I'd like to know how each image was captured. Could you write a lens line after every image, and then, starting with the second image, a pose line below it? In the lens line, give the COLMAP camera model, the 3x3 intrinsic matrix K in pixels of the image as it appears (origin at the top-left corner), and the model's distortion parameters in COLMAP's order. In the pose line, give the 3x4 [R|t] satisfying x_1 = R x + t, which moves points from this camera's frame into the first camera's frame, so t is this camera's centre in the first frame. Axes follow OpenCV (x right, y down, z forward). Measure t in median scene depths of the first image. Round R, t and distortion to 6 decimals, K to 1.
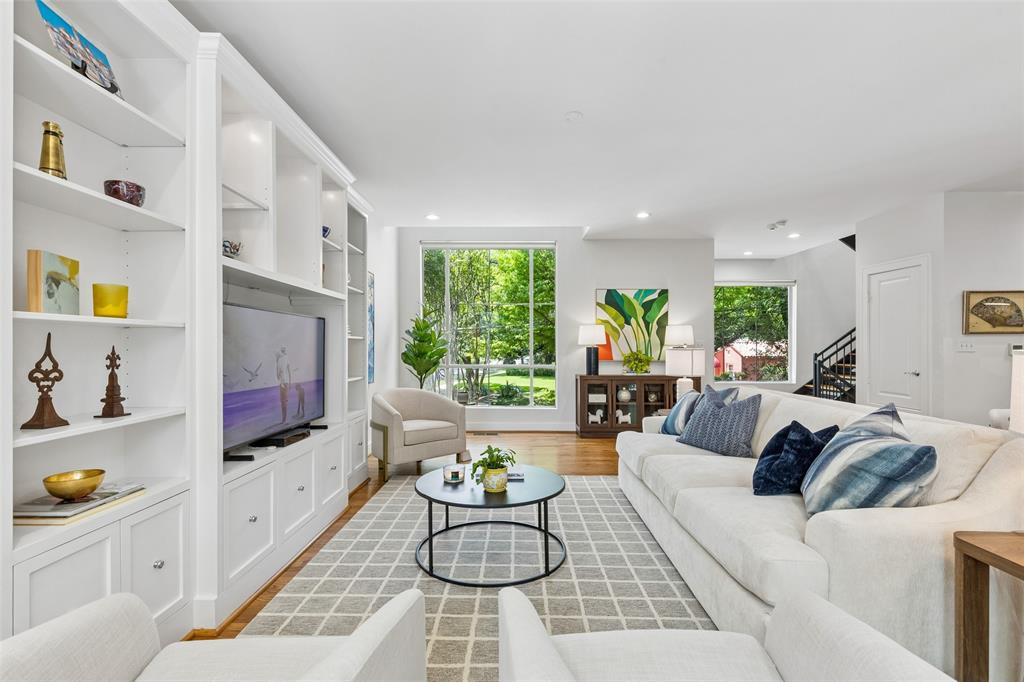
lens RADIAL K [[462.6, 0, 511.3], [0, 462.6, 348.6], [0, 0, 1]] dist [0.011630, -0.003242]
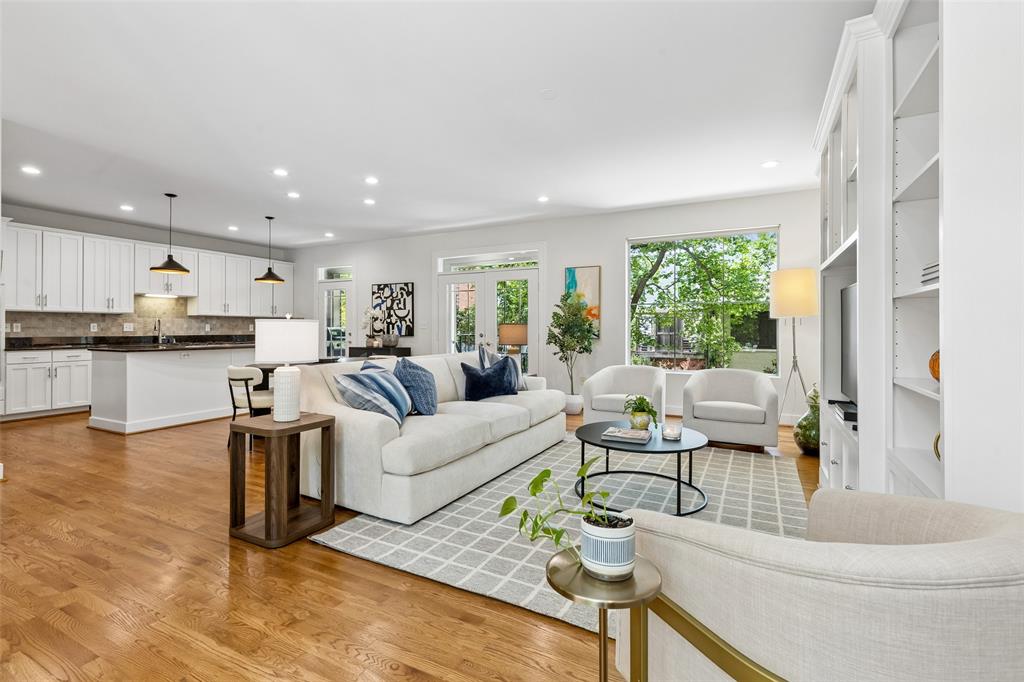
lens RADIAL K [[462.6, 0, 500.8], [0, 462.6, 325.0], [0, 0, 1]] dist [0.011630, -0.003242]
pose [[-0.883226, -0.000077, 0.468947, -0.123687], [-0.001100, 0.999998, -0.001906, 0.004920], [-0.468946, -0.002199, -0.883224, 0.960526]]
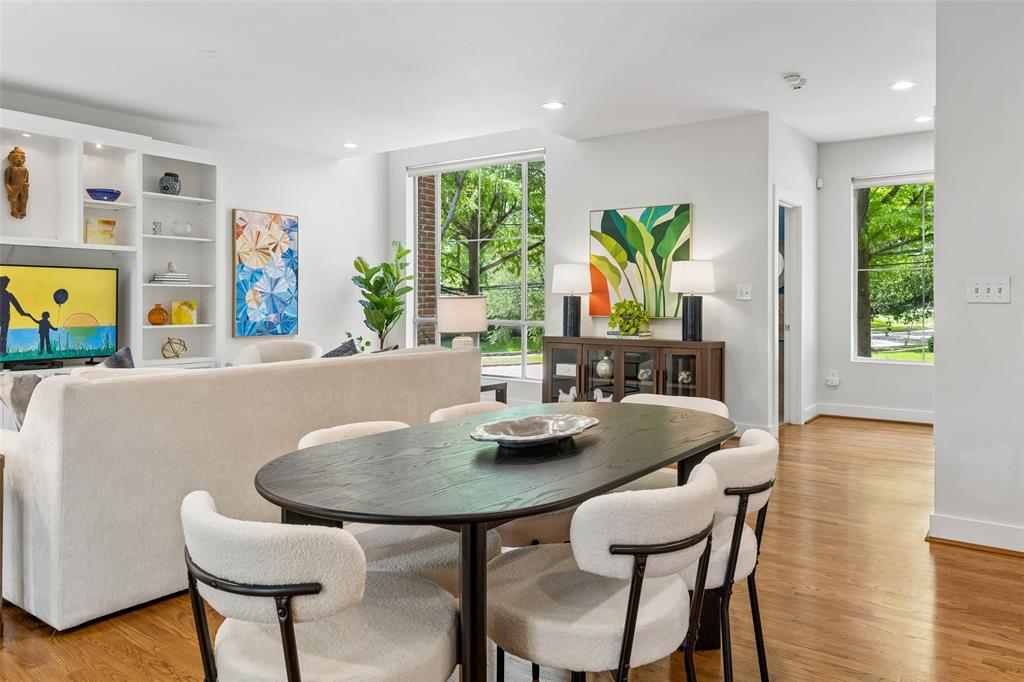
lens RADIAL K [[720.2, 0, 509.7], [0, 720.2, 300.3], [0, 0, 1]] dist [0.000838, -0.000877]
pose [[0.807505, 0.001949, -0.589858, 0.748788], [-0.004040, 0.999989, -0.002227, 0.005739], [0.589847, 0.004181, 0.807504, 0.076476]]
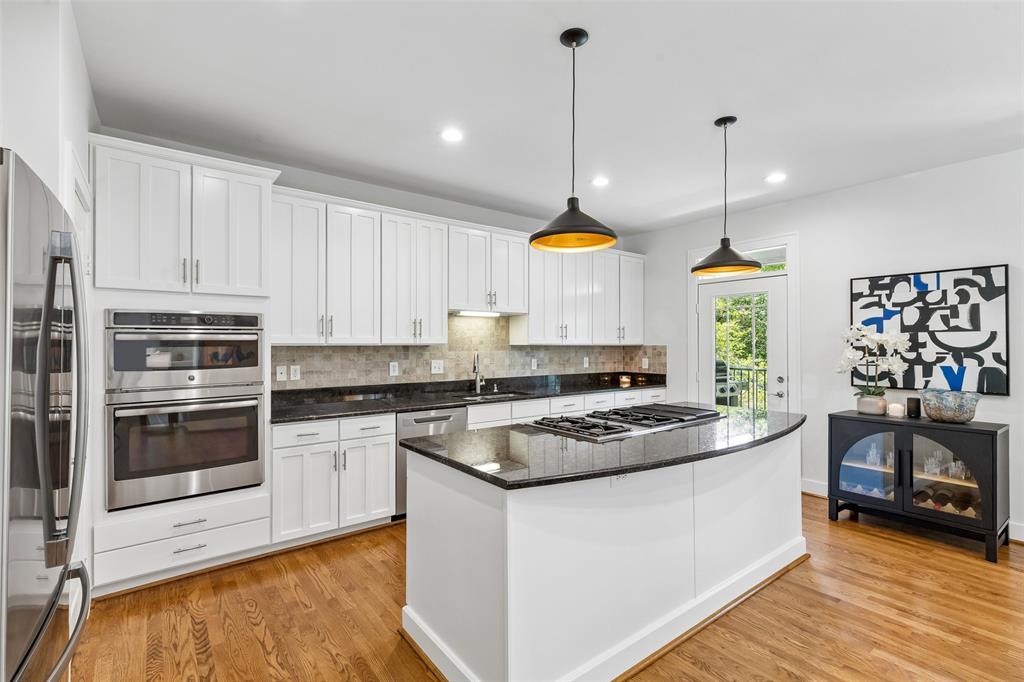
lens RADIAL K [[462.6, 0, 513.8], [0, 462.6, 339.3], [0, 0, 1]] dist [0.011630, -0.003242]
pose [[-0.611590, 0.005077, 0.791158, 0.633327], [0.001888, 0.999986, -0.004957, -0.029532], [-0.791172, -0.001538, -0.611591, 0.701514]]
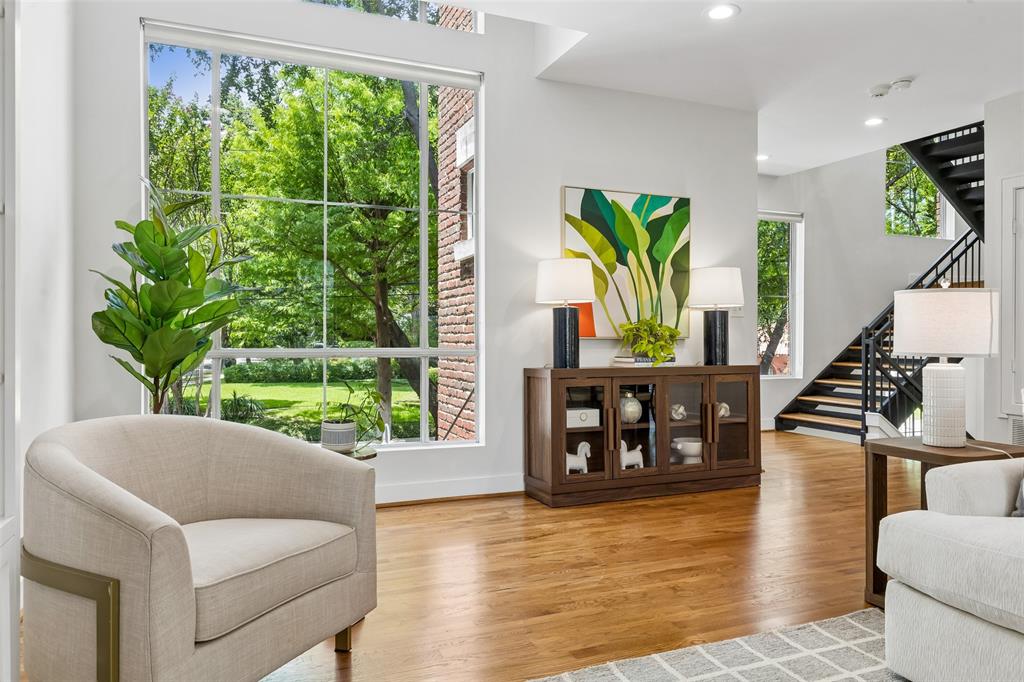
lens RADIAL K [[720.2, 0, 532.9], [0, 720.2, 329.8], [0, 0, 1]] dist [0.000838, -0.000877]
pose [[0.915718, 0.003885, 0.401802, -0.146571], [0.001164, 0.999923, -0.012321, 0.027885], [-0.401819, 0.011750, 0.915644, 0.358618]]
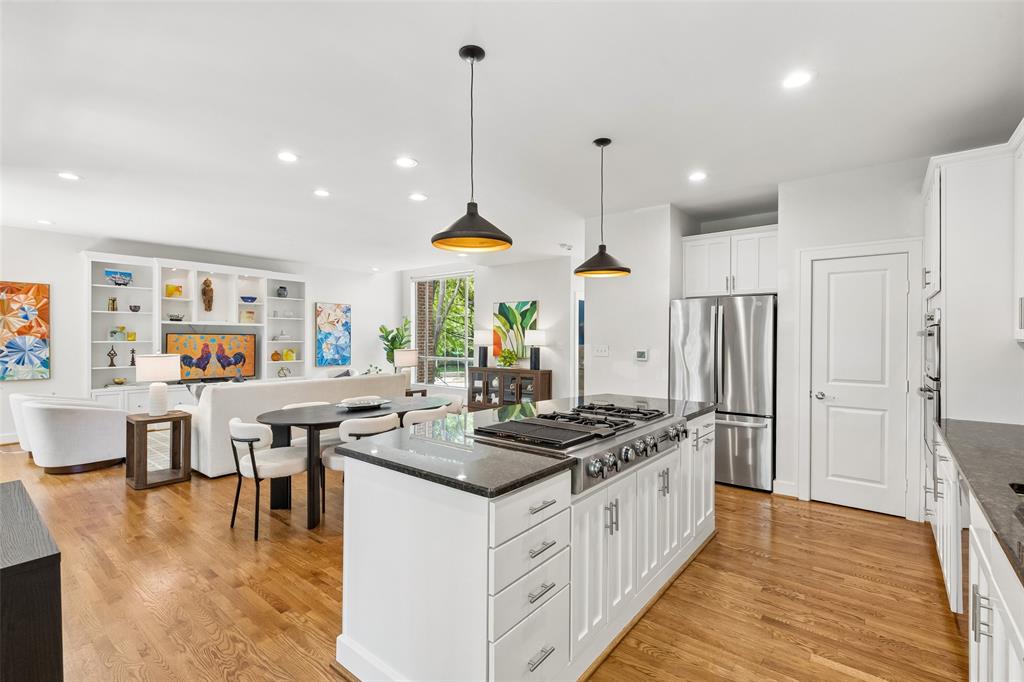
lens RADIAL K [[462.6, 0, 509.4], [0, 462.6, 340.4], [0, 0, 1]] dist [0.011630, -0.003242]
pose [[0.776502, 0.005062, -0.630094, 1.115789], [-0.004831, 0.999986, 0.002081, -0.024778], [0.630096, 0.001428, 0.776516, -0.012937]]
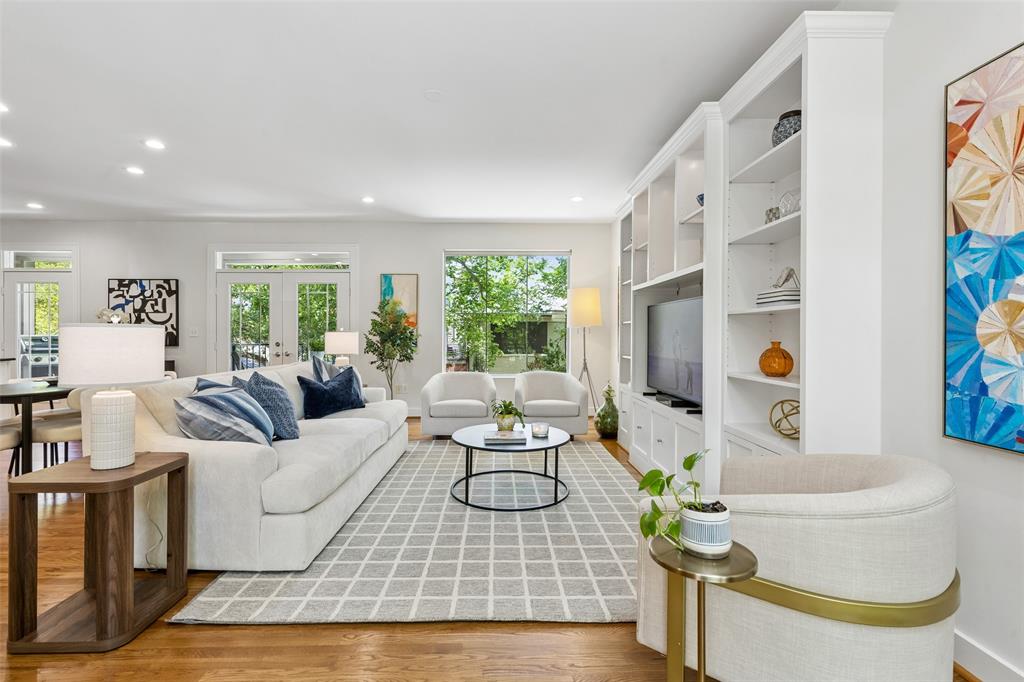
lens RADIAL K [[462.6, 0, 489.5], [0, 462.6, 335.0], [0, 0, 1]] dist [0.011630, -0.003242]
pose [[-0.999941, -0.002876, -0.010522, 0.011848], [-0.002896, 0.999994, 0.001867, 0.004878], [0.010516, 0.001898, -0.999943, 0.983559]]
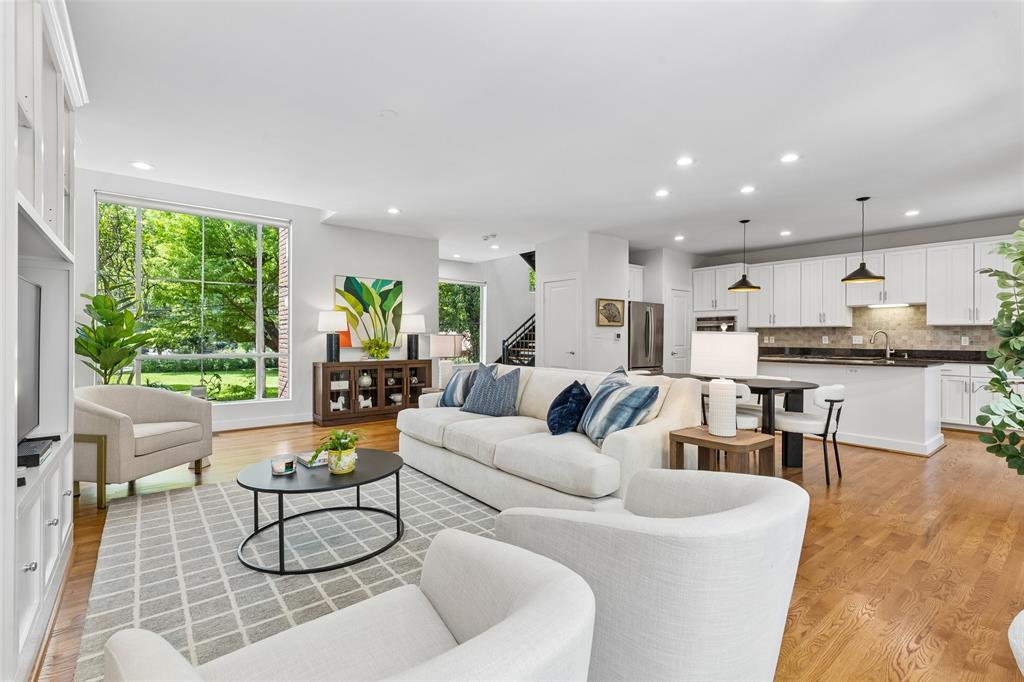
lens RADIAL K [[462.6, 0, 511.2], [0, 462.6, 335.1], [0, 0, 1]] dist [0.011630, -0.003242]
pose [[0.775574, 0.005823, 0.631230, -0.155720], [-0.000790, 0.999966, -0.008254, 0.007575], [-0.631256, 0.005903, 0.775552, -0.003465]]
